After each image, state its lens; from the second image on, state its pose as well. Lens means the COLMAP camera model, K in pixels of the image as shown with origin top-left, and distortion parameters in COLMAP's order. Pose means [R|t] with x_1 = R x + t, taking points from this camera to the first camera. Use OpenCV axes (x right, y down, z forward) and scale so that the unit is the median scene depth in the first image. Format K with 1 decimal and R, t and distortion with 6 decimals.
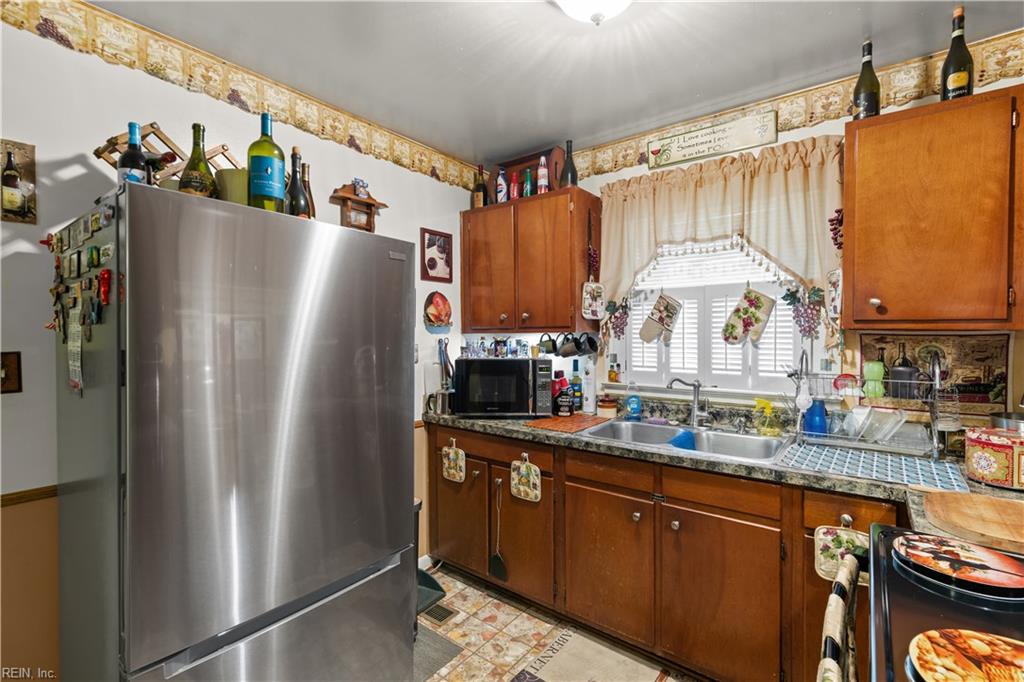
lens RADIAL K [[456.1, 0, 513.0], [0, 456.1, 341.0], [0, 0, 1]] dist [0.000836, -0.000727]
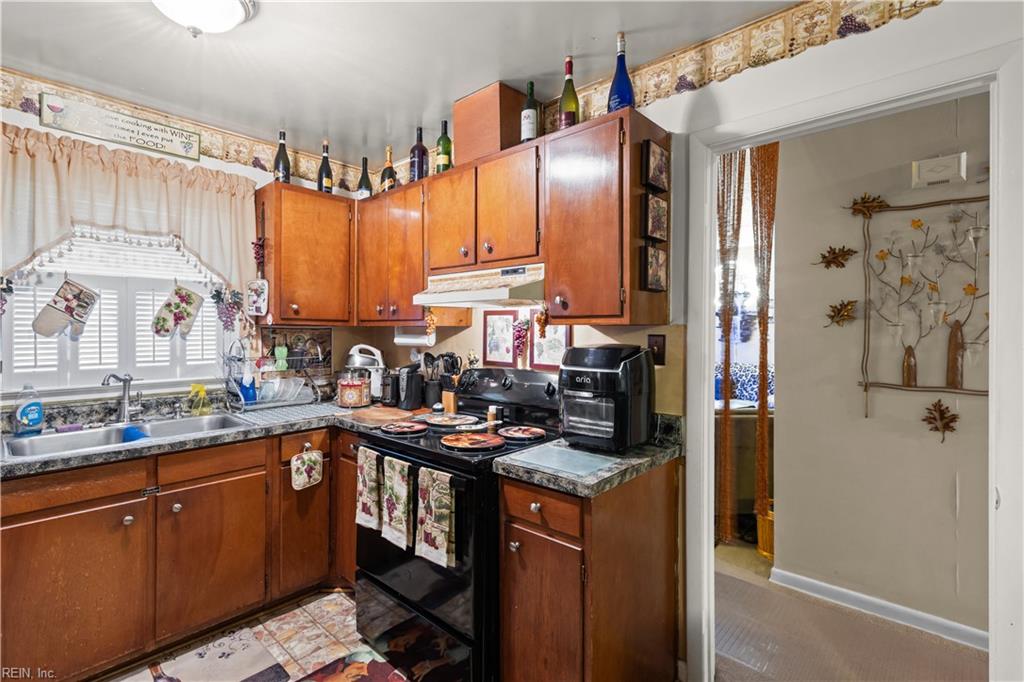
lens RADIAL K [[456.1, 0, 513.8], [0, 456.1, 333.3], [0, 0, 1]] dist [0.000836, -0.000727]
pose [[0.086505, -0.006512, 0.996230, -0.516343], [0.009770, 0.999936, 0.005688, 0.001300], [-0.996204, 0.009241, 0.086563, 0.105682]]
